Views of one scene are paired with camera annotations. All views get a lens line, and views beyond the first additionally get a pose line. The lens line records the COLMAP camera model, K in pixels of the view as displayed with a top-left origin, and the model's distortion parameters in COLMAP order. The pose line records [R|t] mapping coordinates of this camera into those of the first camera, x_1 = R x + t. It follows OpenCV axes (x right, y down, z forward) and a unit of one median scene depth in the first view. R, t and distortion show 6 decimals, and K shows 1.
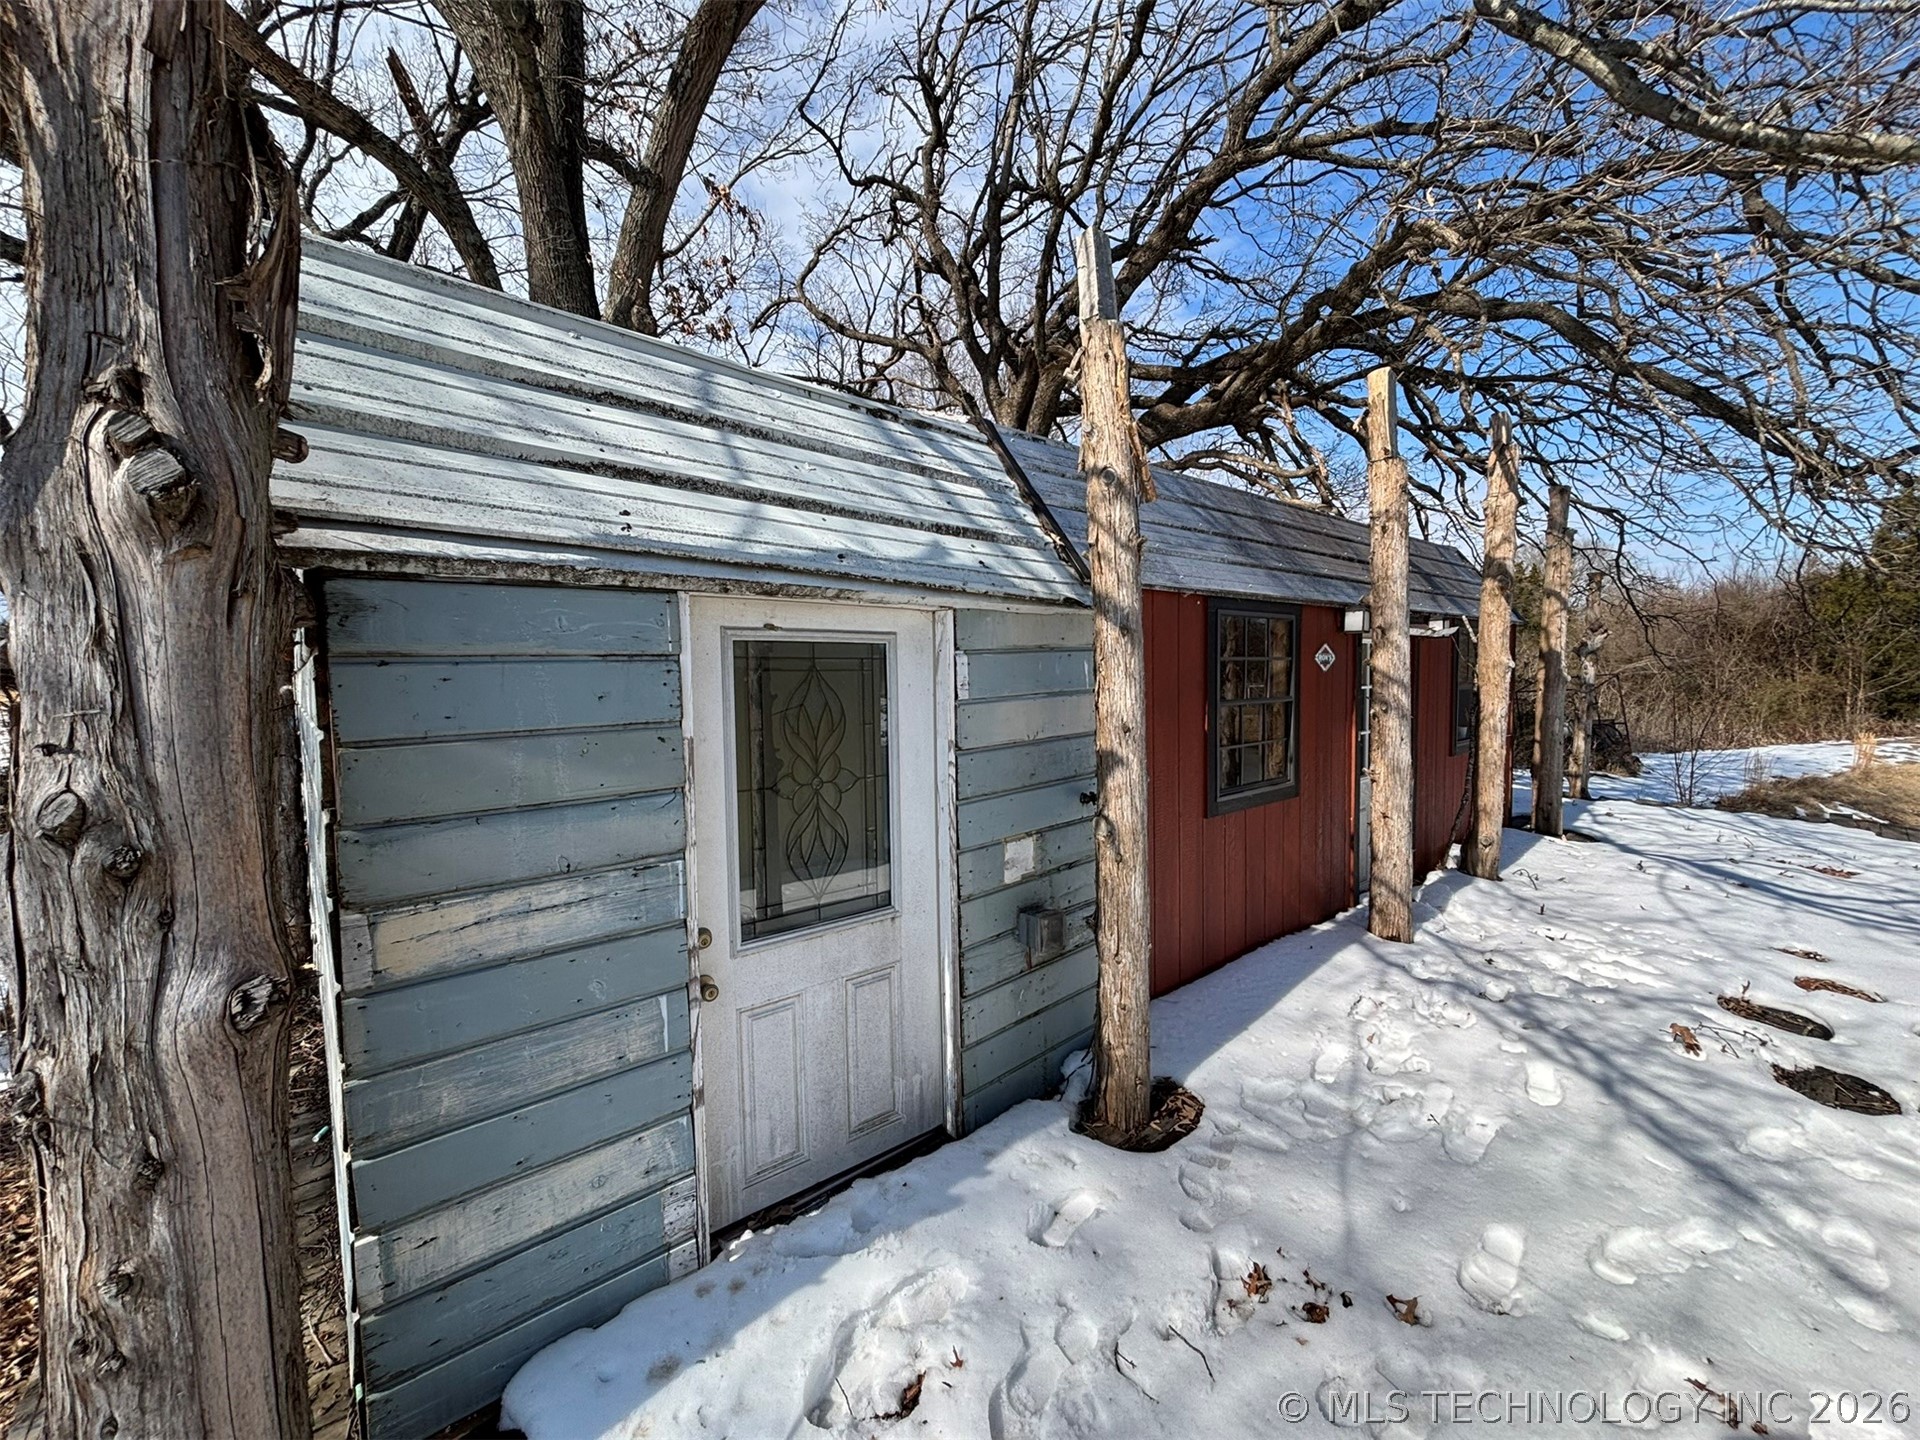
lens RADIAL K [[780.3, 0, 962.4], [0, 780.3, 712.6], [0, 0, 1]] dist [0.008775, -0.002682]
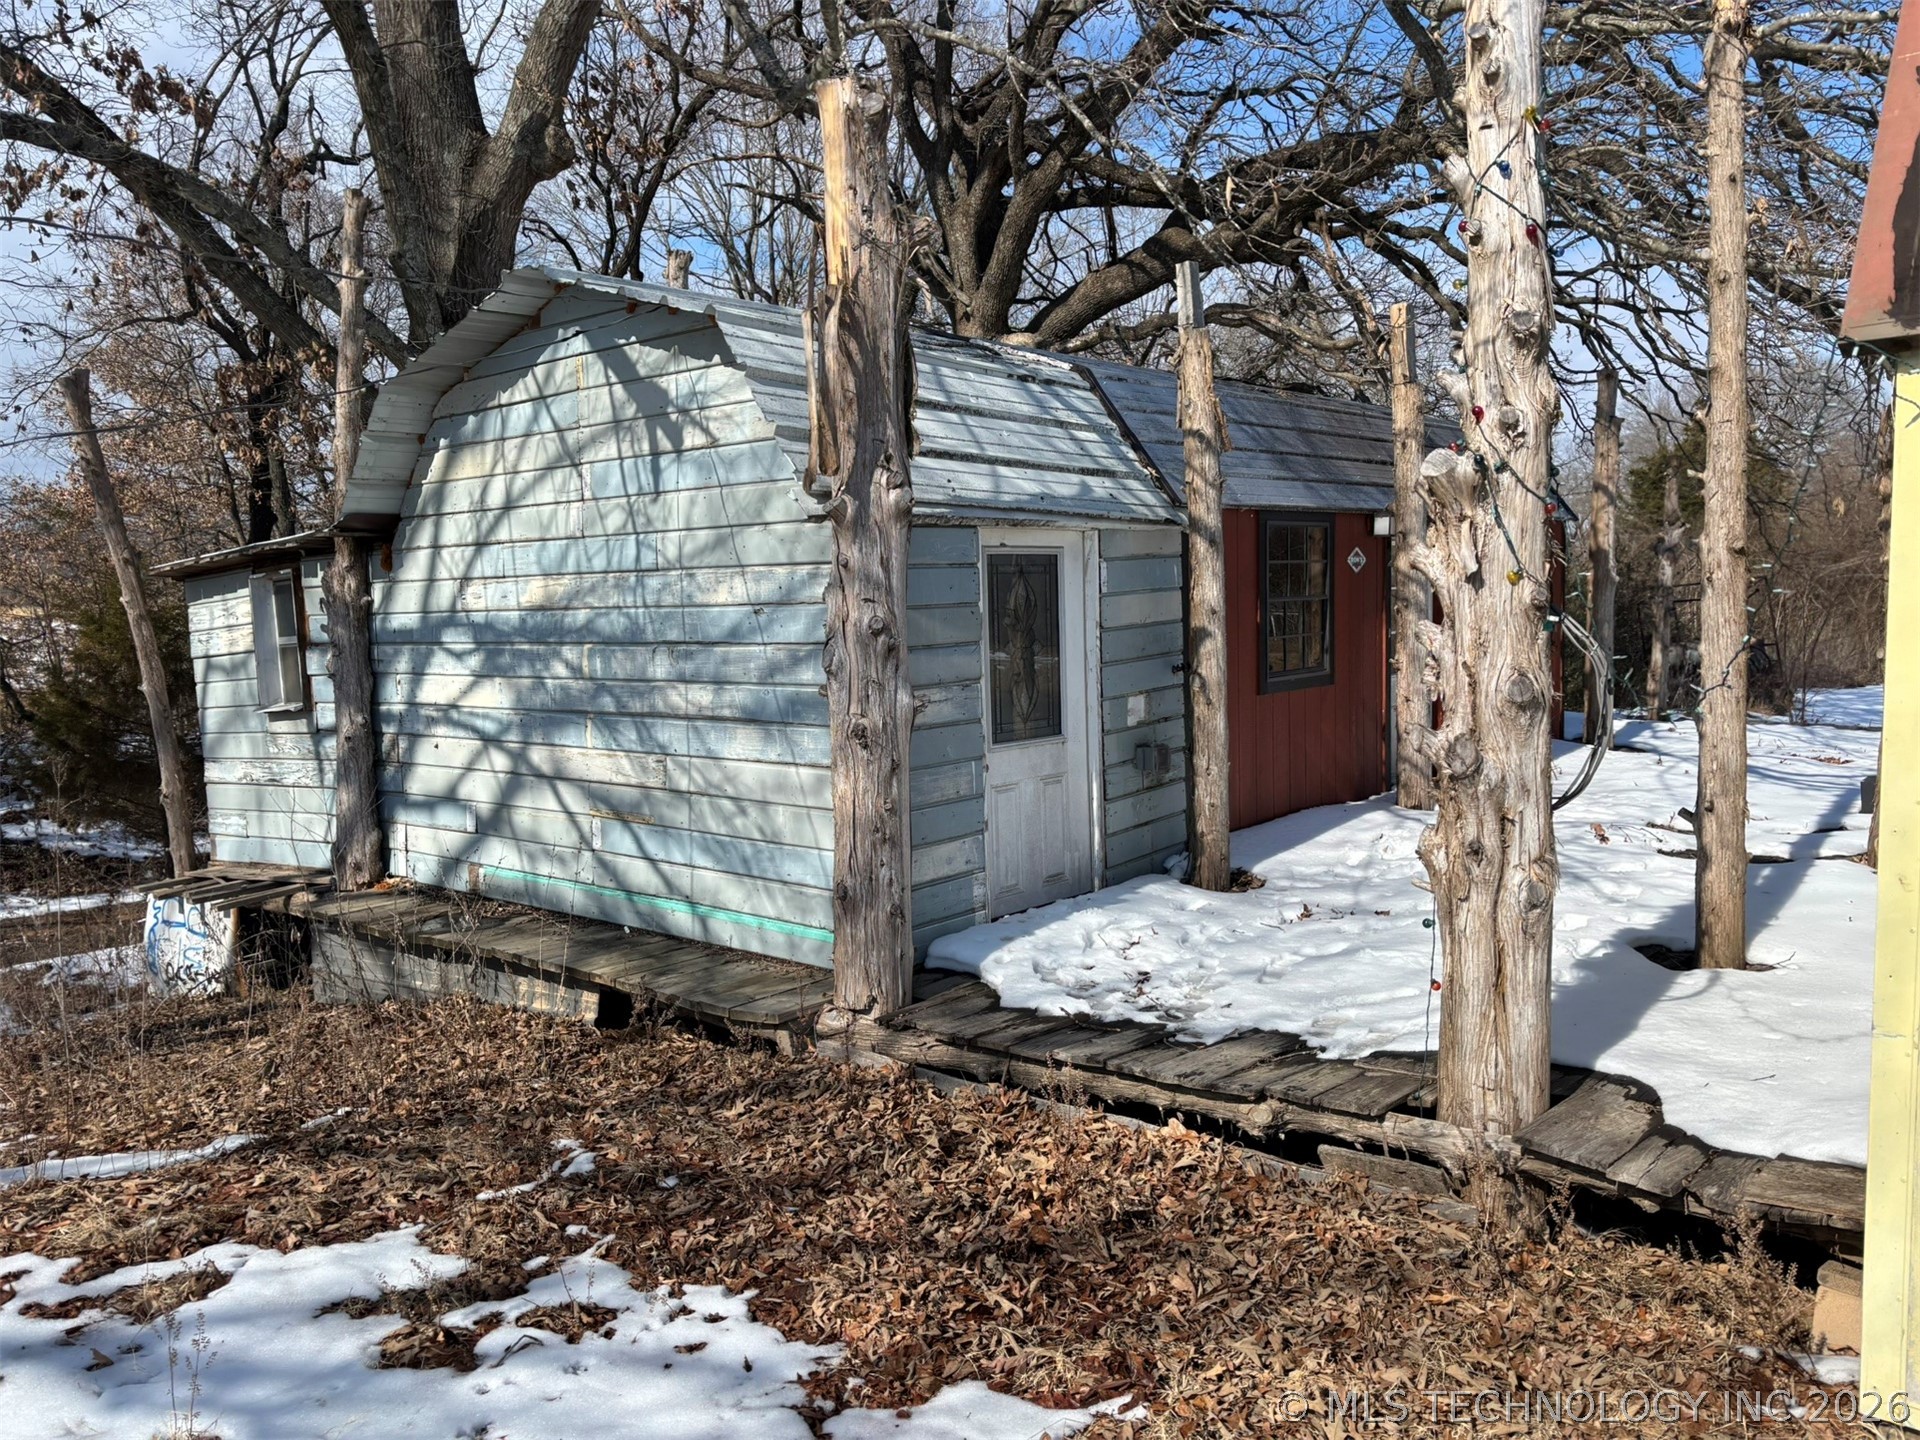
lens RADIAL K [[1432.6, 0, 969.0], [0, 1432.6, 725.8], [0, 0, 1]] dist [0.037135, -0.002222]
pose [[0.989764, -0.025091, 0.140493, -0.605628], [0.018992, 0.998825, 0.044582, 0.103406], [-0.141446, -0.041458, 0.989077, -1.544381]]
